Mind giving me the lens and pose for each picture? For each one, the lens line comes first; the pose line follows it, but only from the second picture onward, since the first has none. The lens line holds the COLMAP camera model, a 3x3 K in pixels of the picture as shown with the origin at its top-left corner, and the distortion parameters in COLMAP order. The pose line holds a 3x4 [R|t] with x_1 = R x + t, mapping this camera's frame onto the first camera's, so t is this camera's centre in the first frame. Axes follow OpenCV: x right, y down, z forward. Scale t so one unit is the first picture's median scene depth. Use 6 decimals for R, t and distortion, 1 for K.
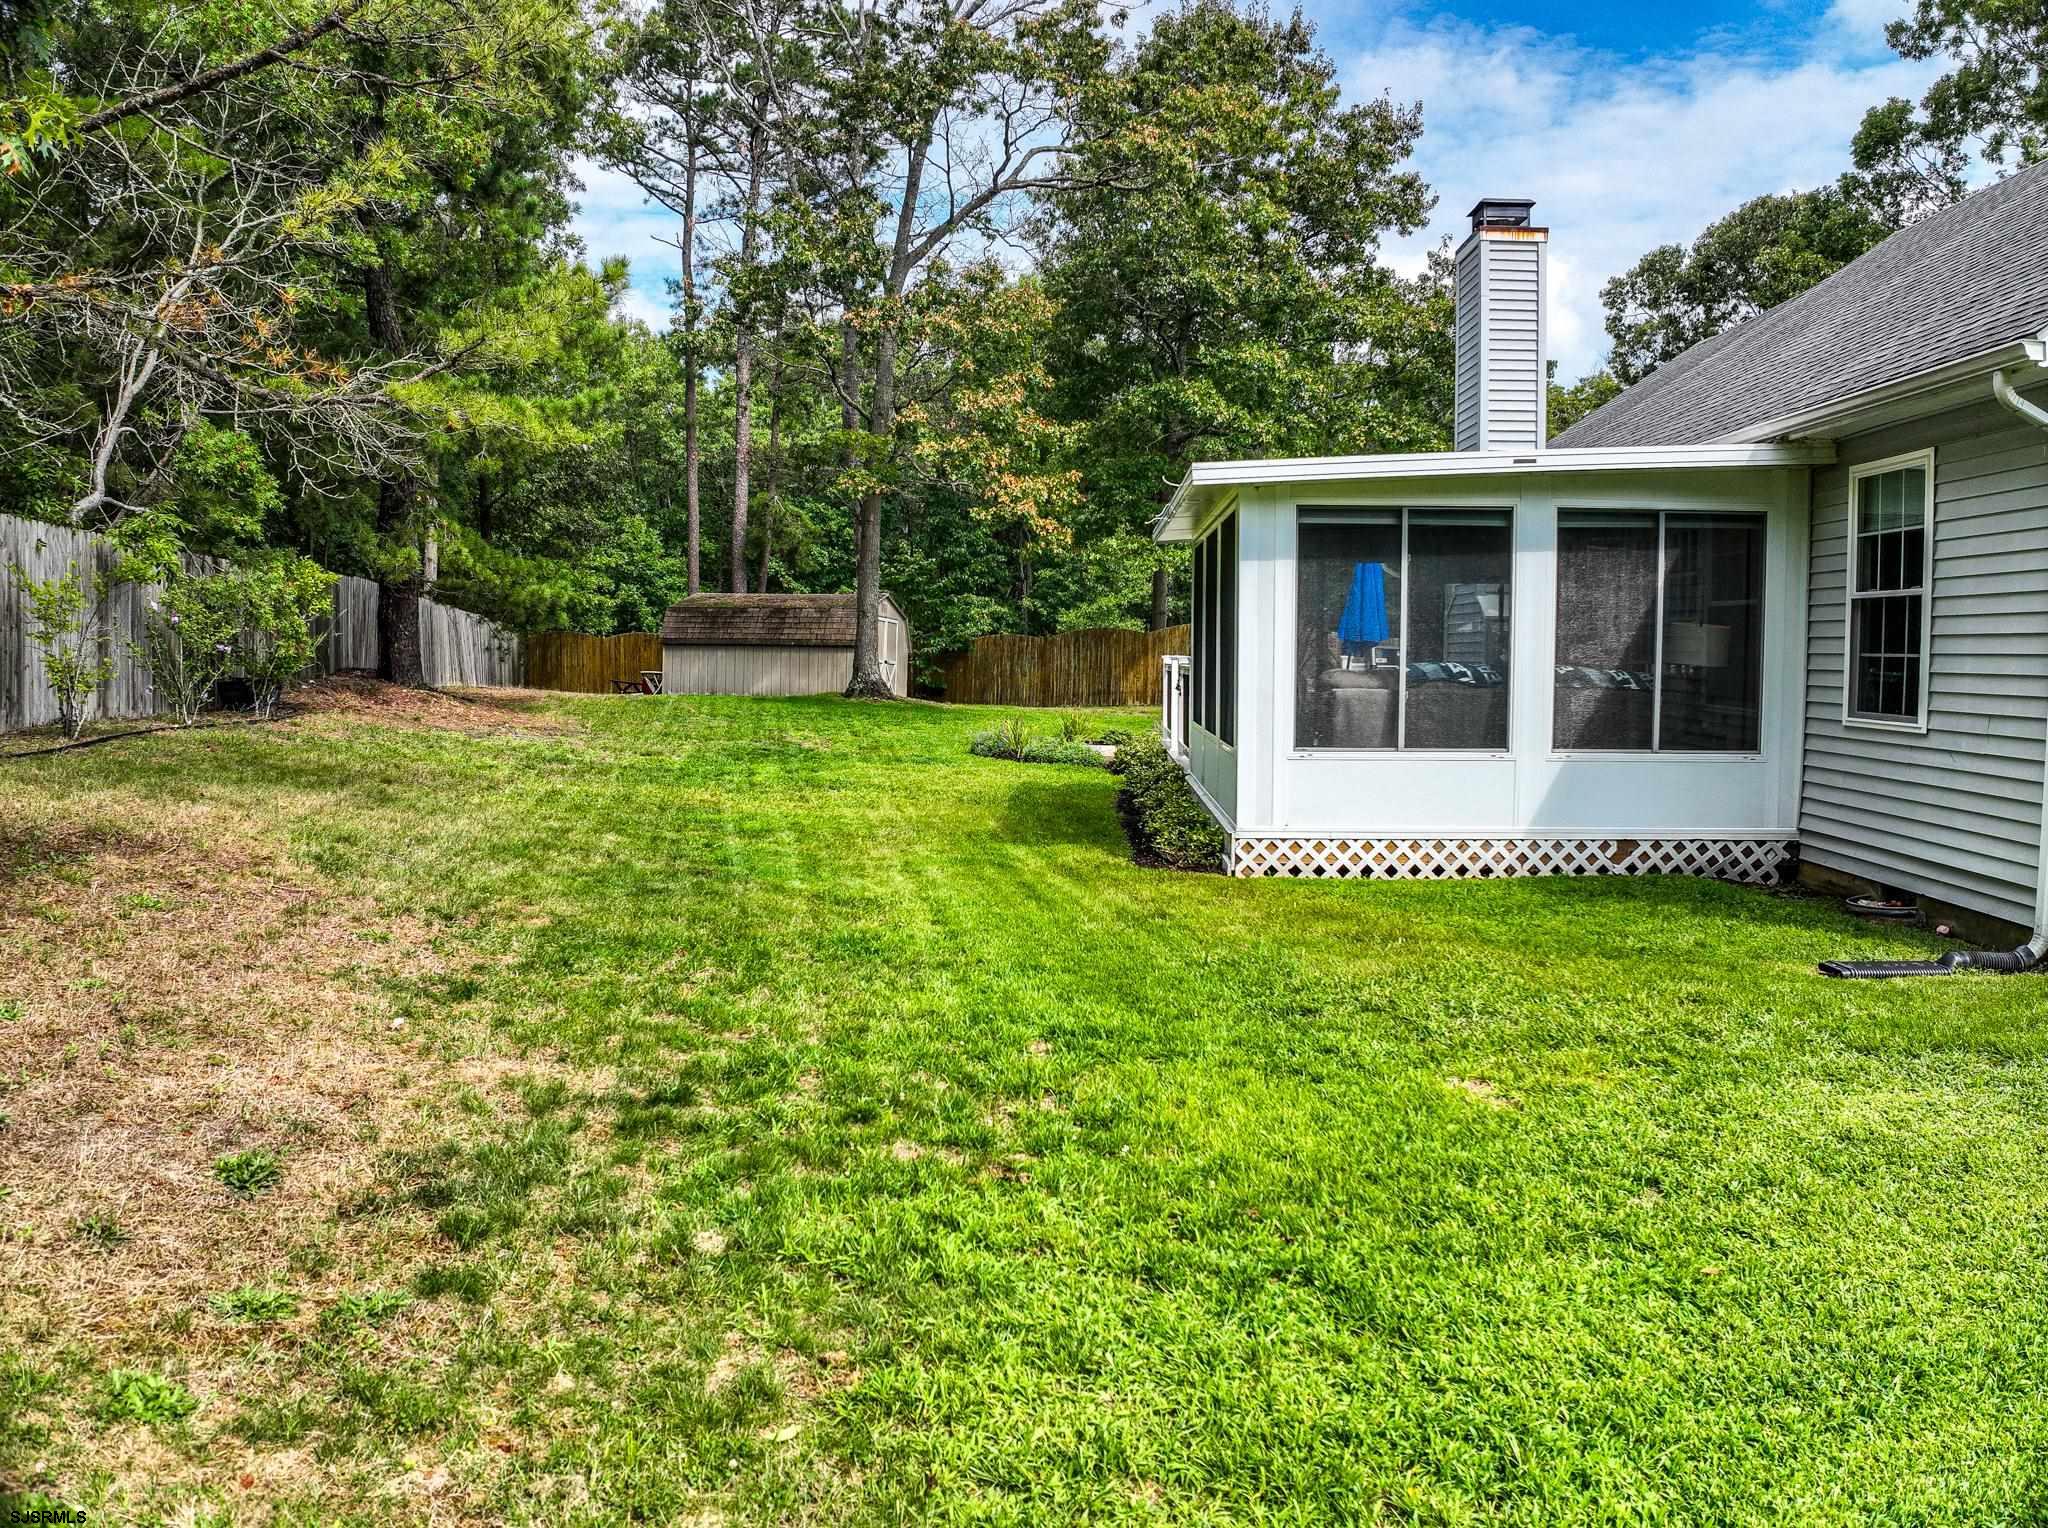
lens RADIAL K [[1463.5, 0, 1034.6], [0, 1463.5, 764.5], [0, 0, 1]] dist [-0.097760, -0.019176]
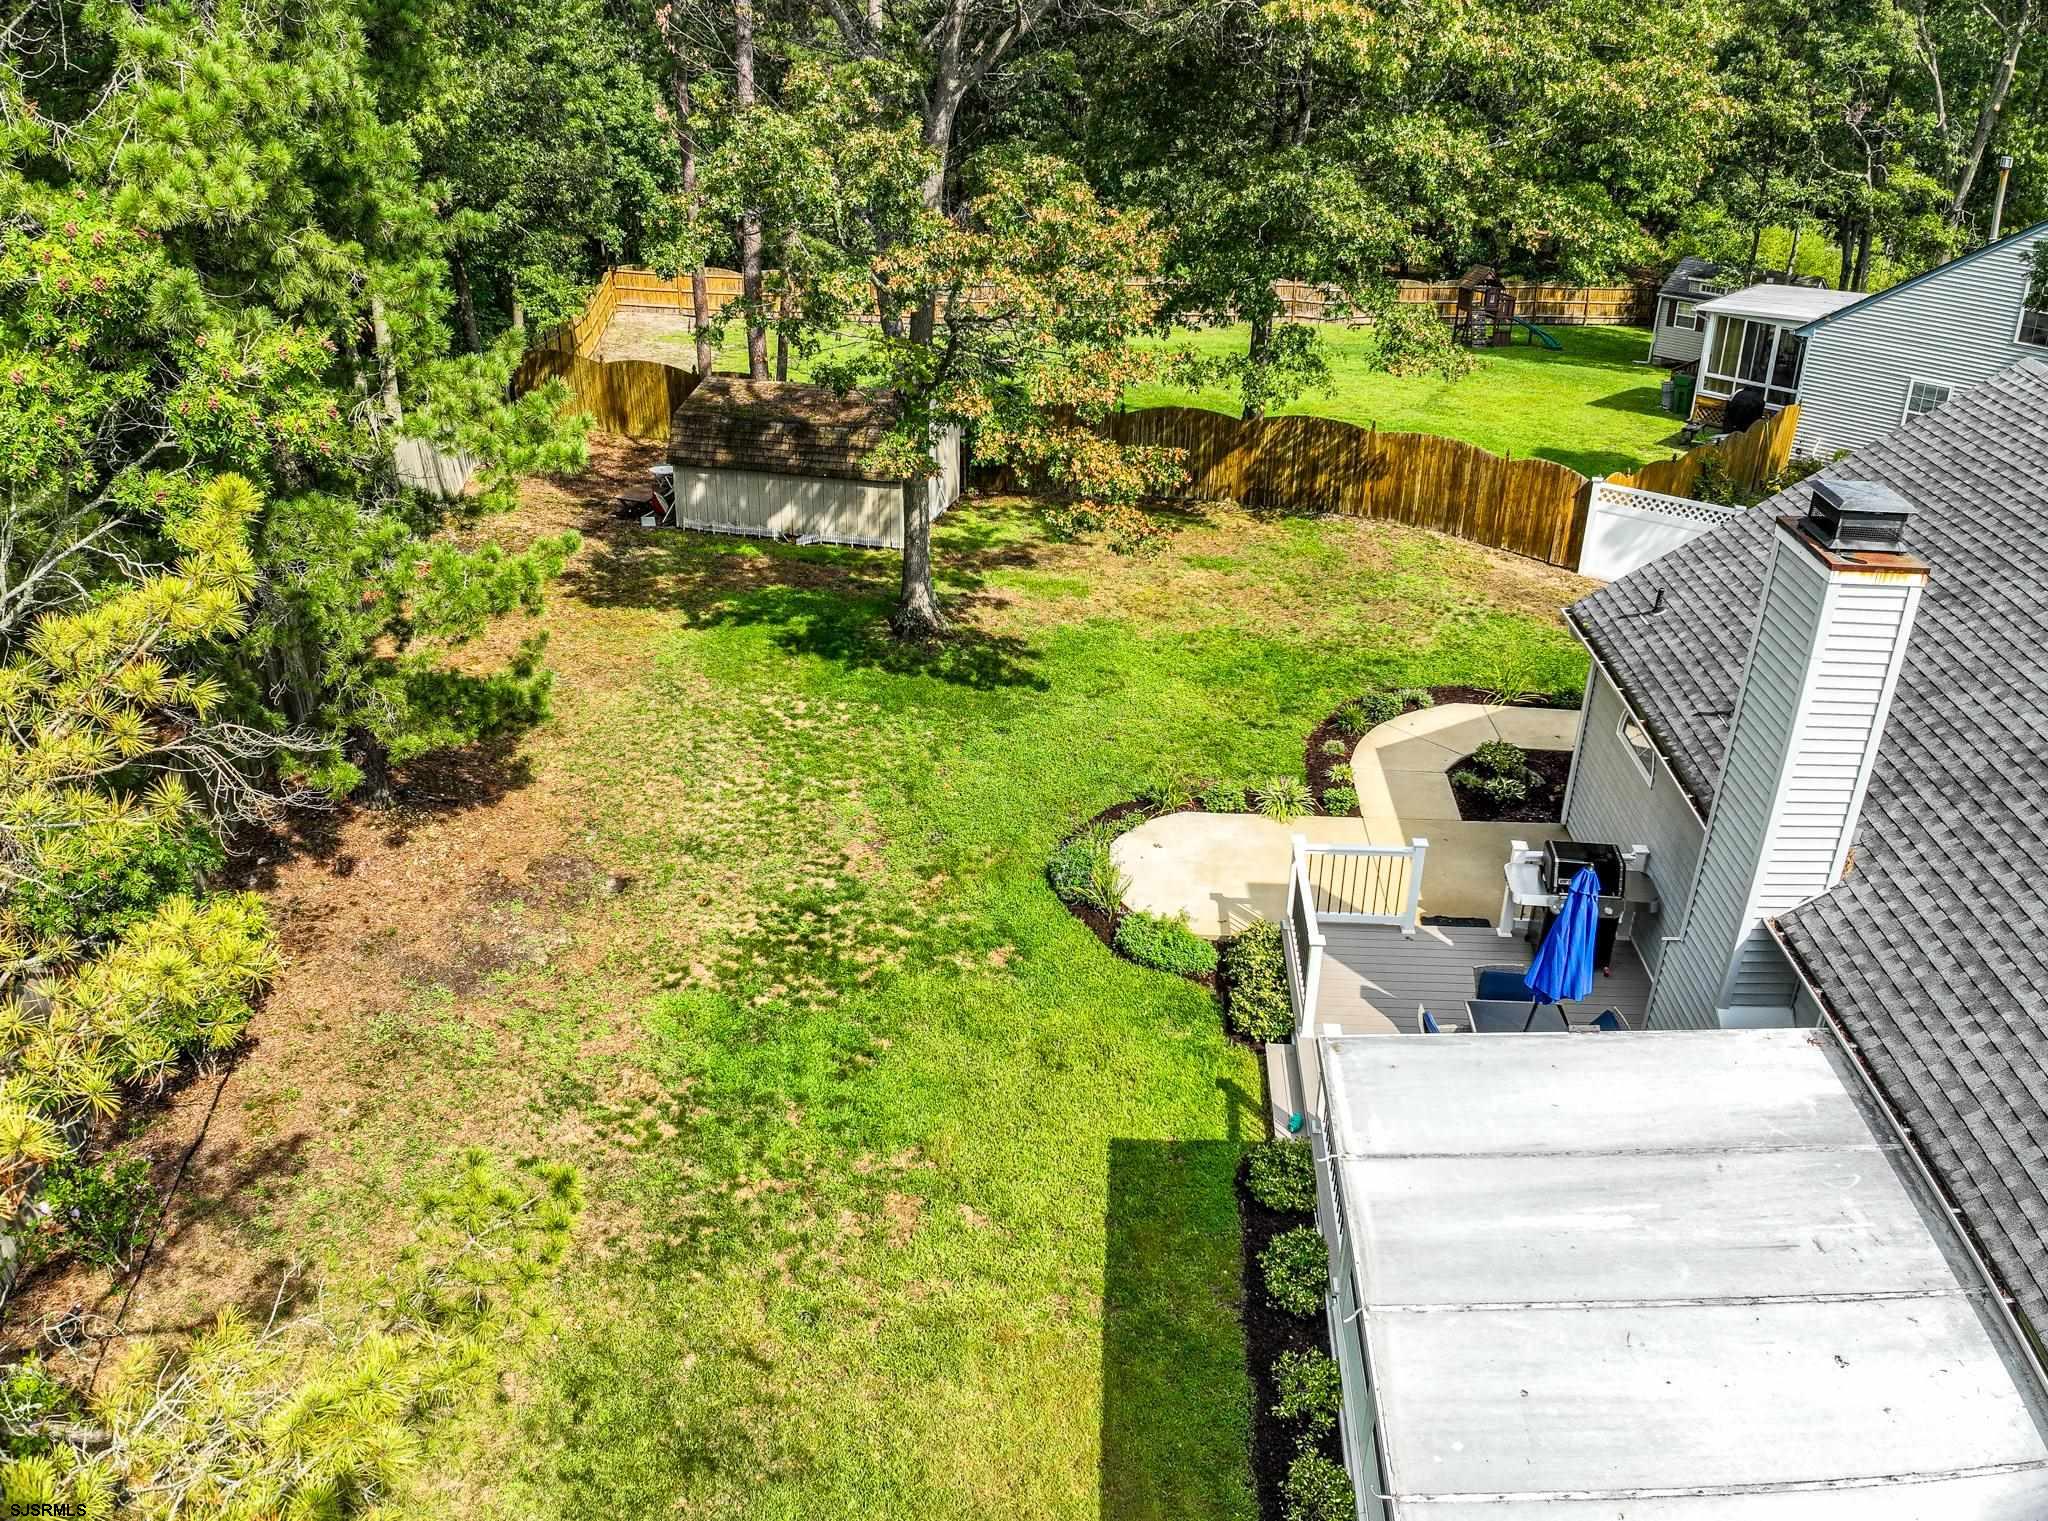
lens RADIAL K [[1474.5, 0, 1024.0], [0, 1474.5, 760.5], [0, 0, 1]] dist [-0.103911, -0.015553]
pose [[0.999293, 0.011696, -0.035734, -0.062106], [0.003315, 0.919279, 0.393592, -0.870444], [0.037453, -0.393432, 0.918590, 0.532861]]
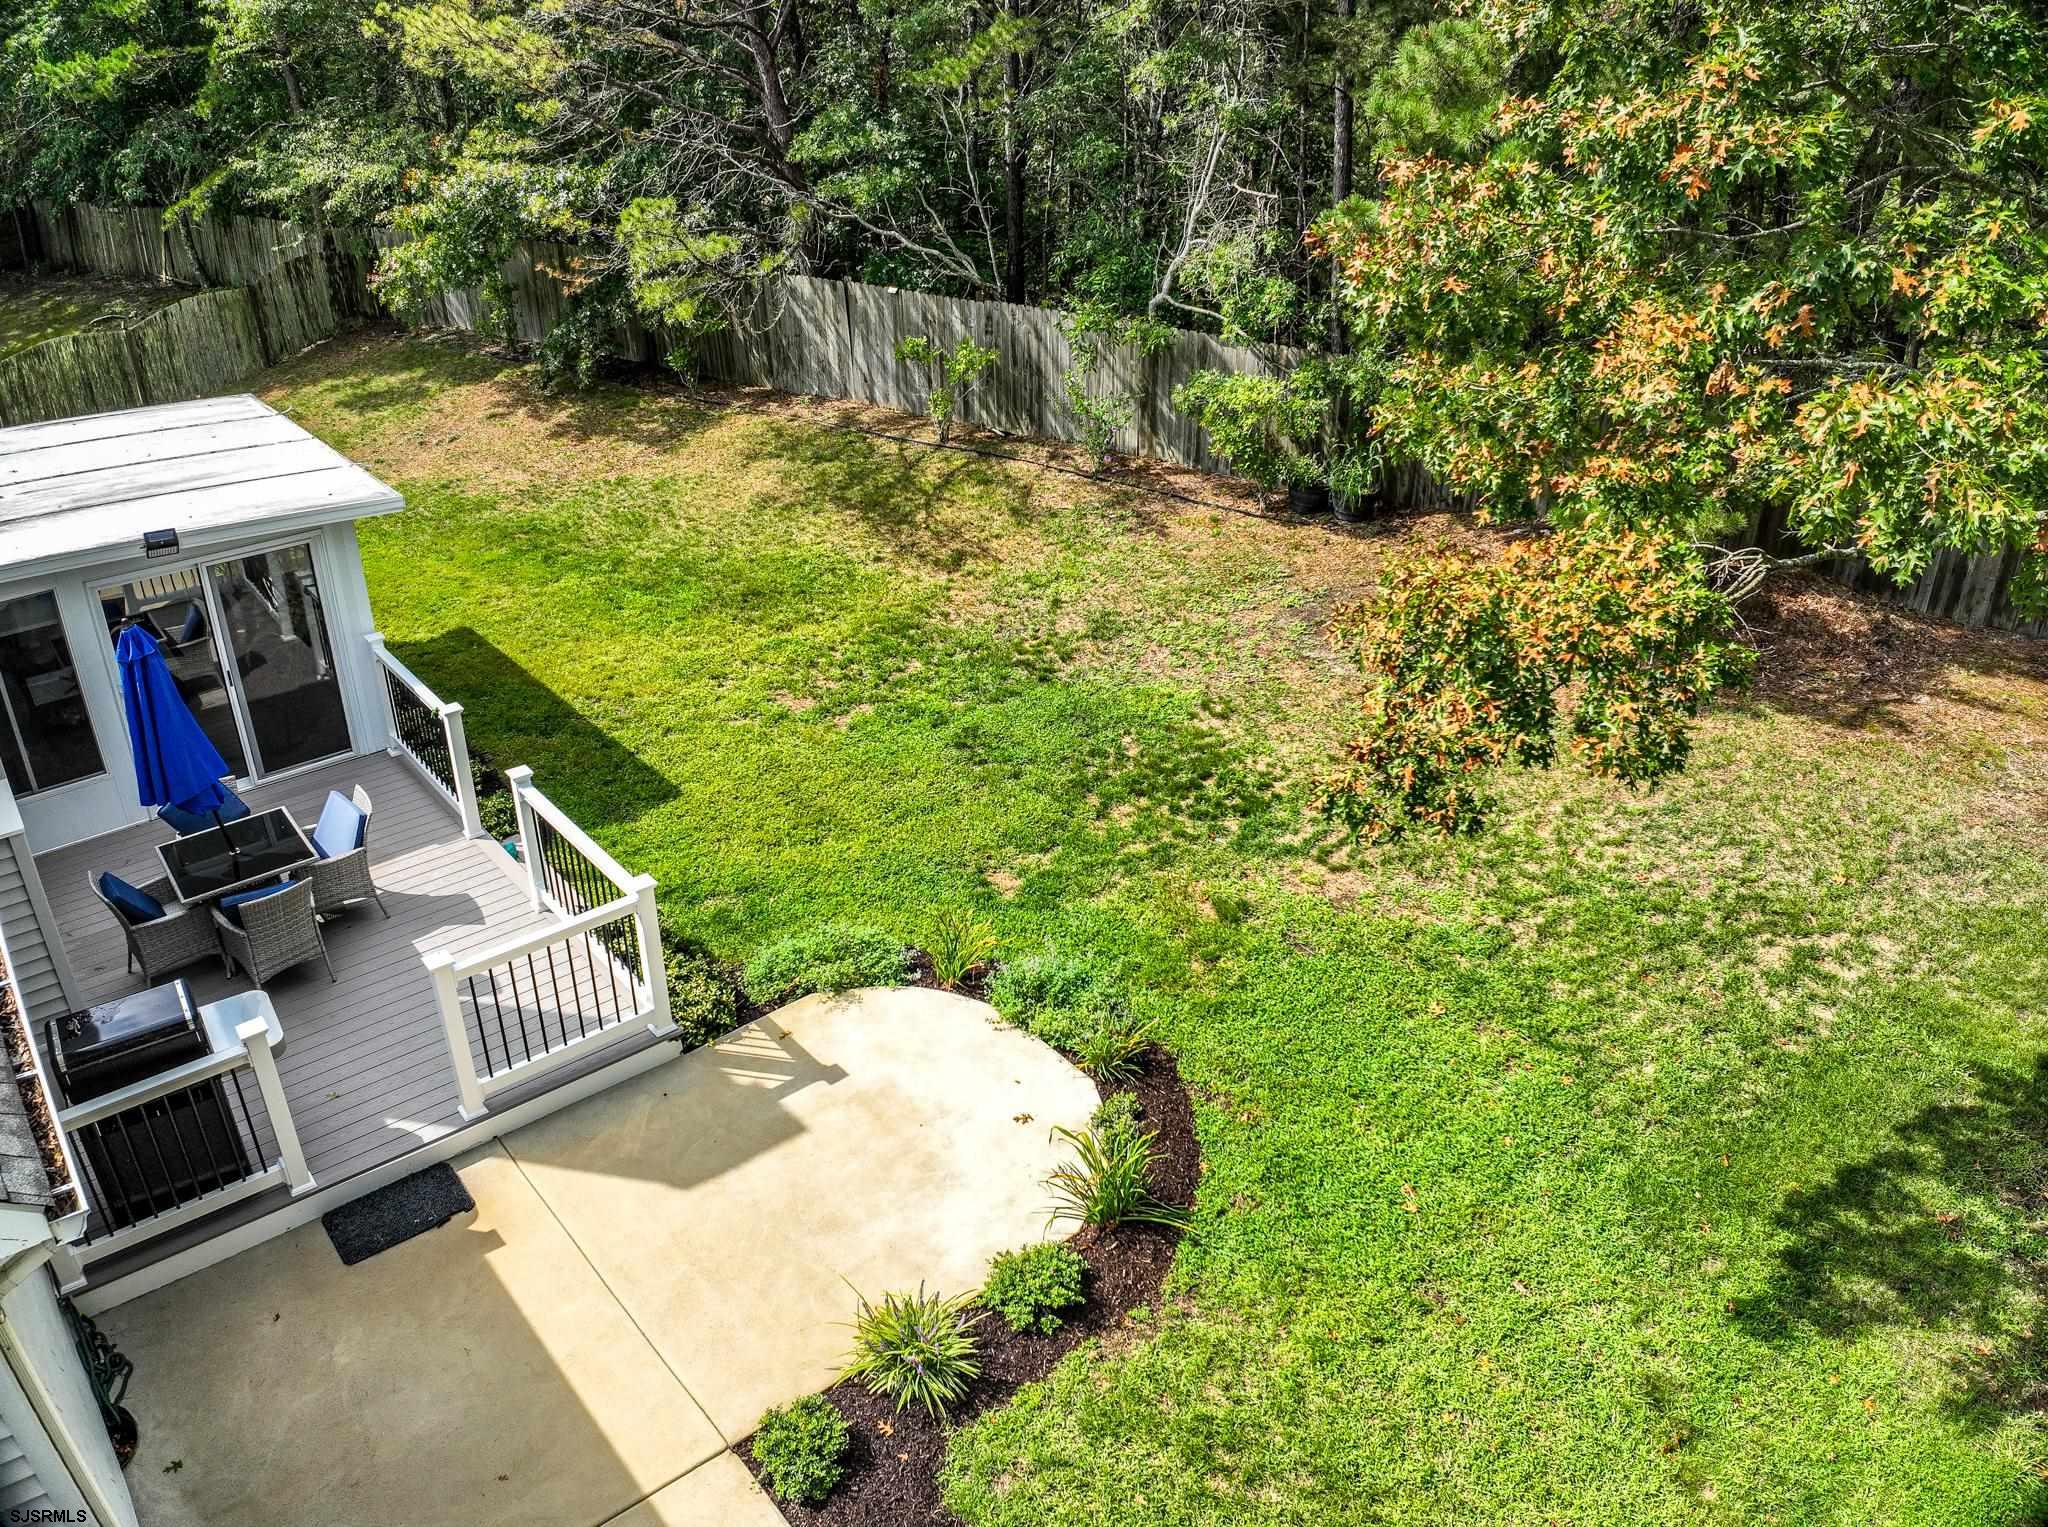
lens RADIAL K [[1470.7, 0, 1033.7], [0, 1470.7, 750.2], [0, 0, 1]] dist [-0.096907, -0.024563]
pose [[-0.744256, 0.298607, -0.597426, 0.533152], [-0.055005, 0.864048, 0.500395, -0.713708], [0.665626, 0.405283, -0.626648, 2.723411]]
